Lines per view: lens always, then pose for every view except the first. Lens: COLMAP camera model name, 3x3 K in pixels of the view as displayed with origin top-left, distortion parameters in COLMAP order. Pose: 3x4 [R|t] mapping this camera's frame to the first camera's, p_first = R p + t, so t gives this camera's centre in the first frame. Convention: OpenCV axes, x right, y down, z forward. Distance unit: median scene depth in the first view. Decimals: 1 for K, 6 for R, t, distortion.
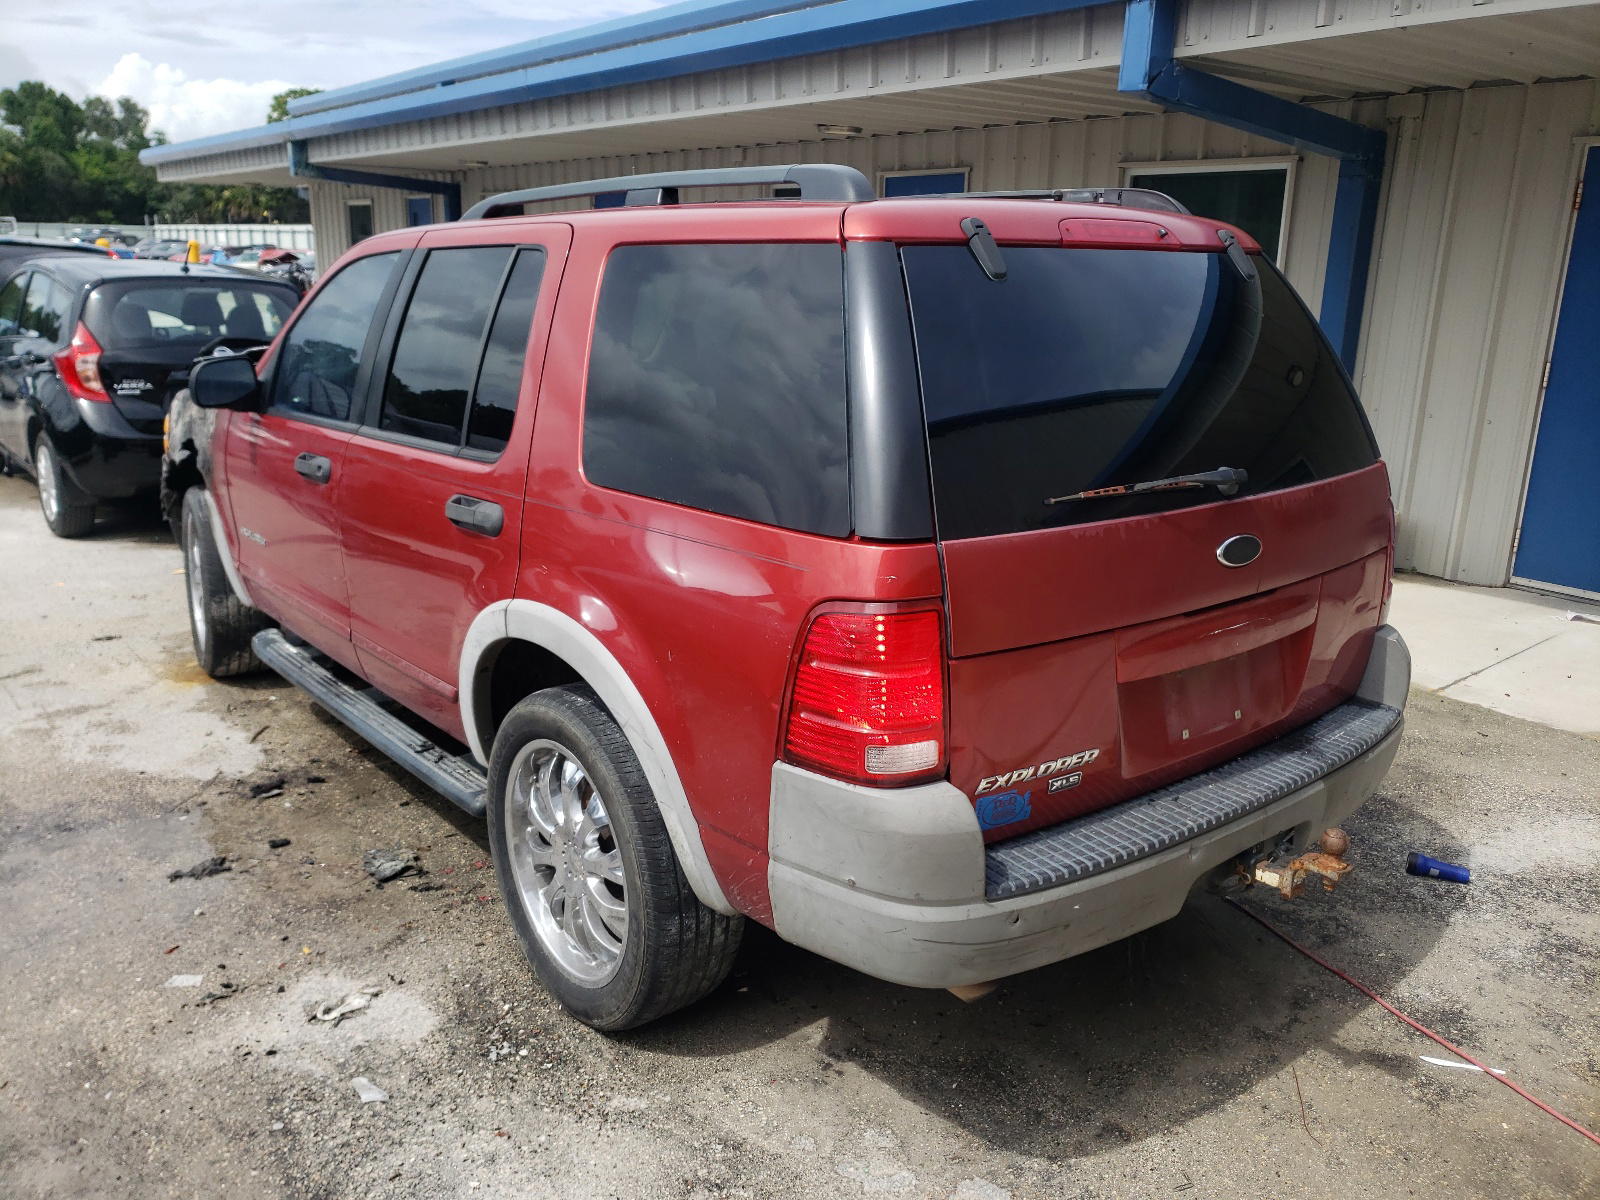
lens RADIAL K [[1245.1, 0, 801.4], [0, 1245.1, 601.3], [0, 0, 1]] dist [-0.003295, 0.004551]
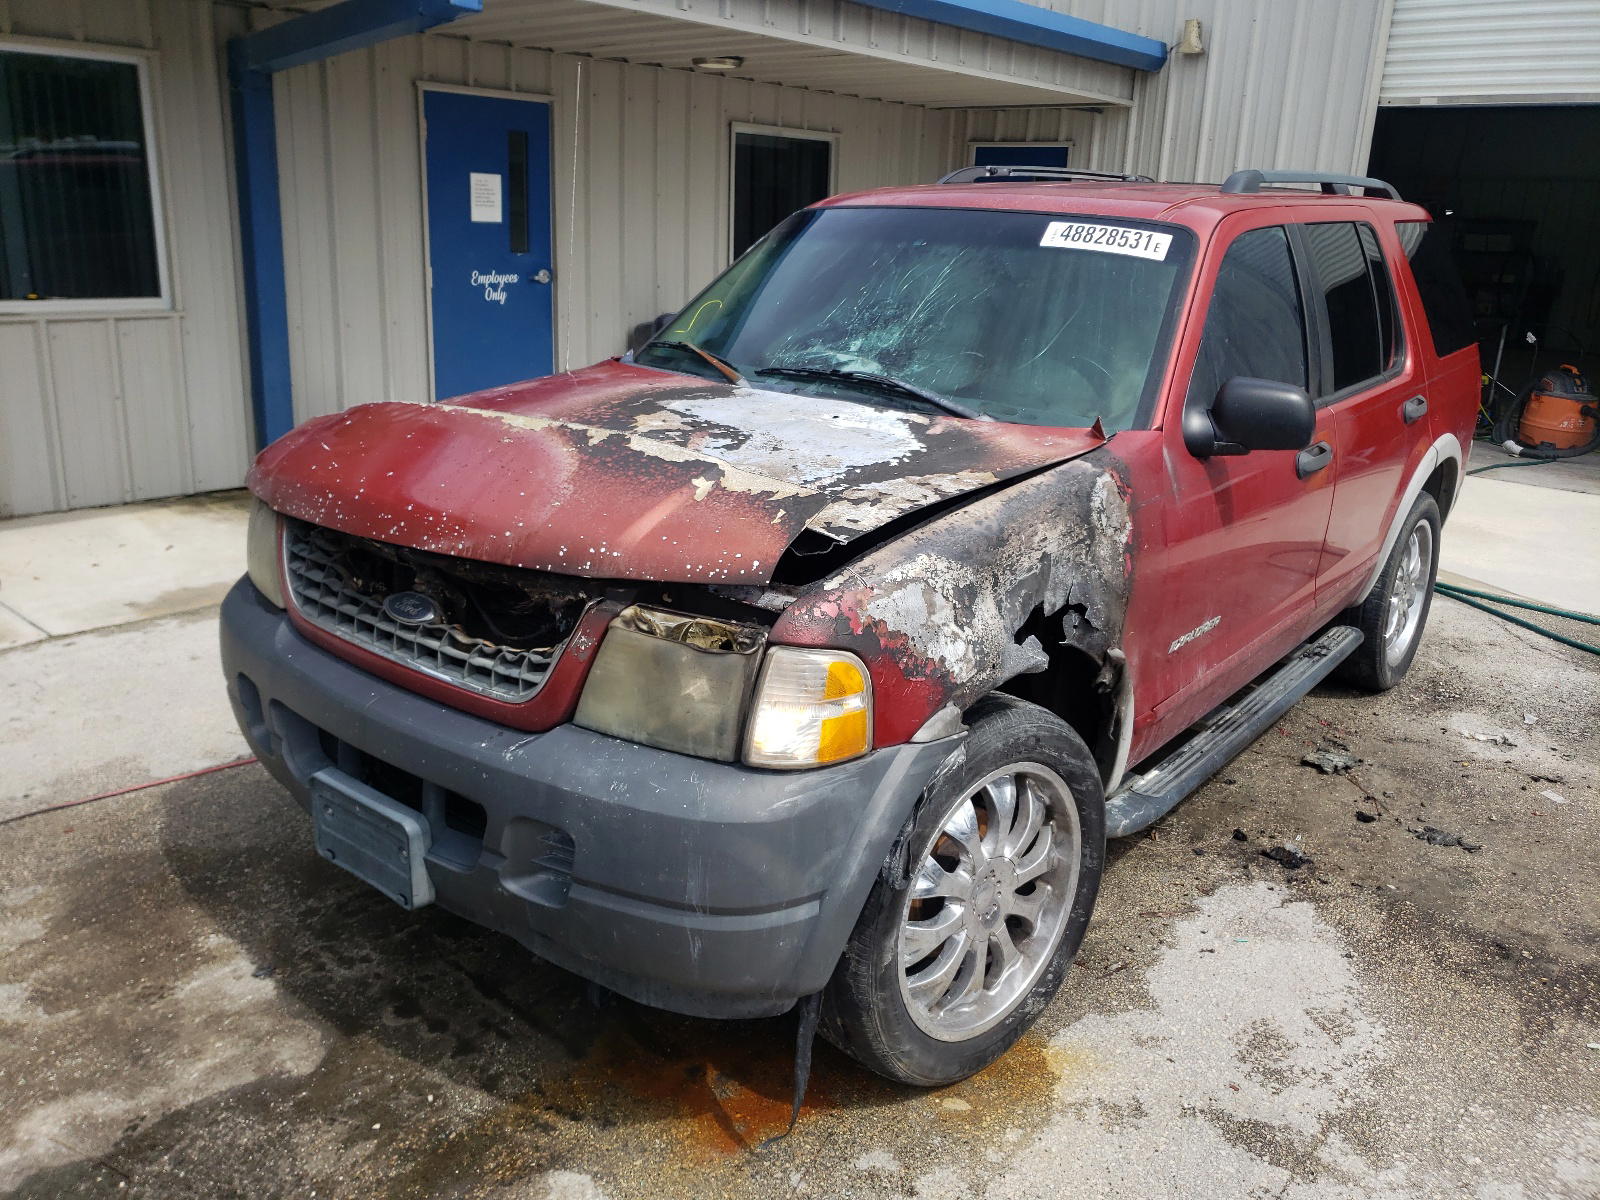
lens RADIAL K [[1245.1, 0, 794.0], [0, 1245.1, 593.6], [0, 0, 1]] dist [-0.003295, 0.004551]
pose [[-0.186055, -0.316711, 0.930095, -1.237795], [0.232448, 0.905563, 0.354856, -0.448203], [-0.954647, 0.282221, -0.094866, 1.509867]]
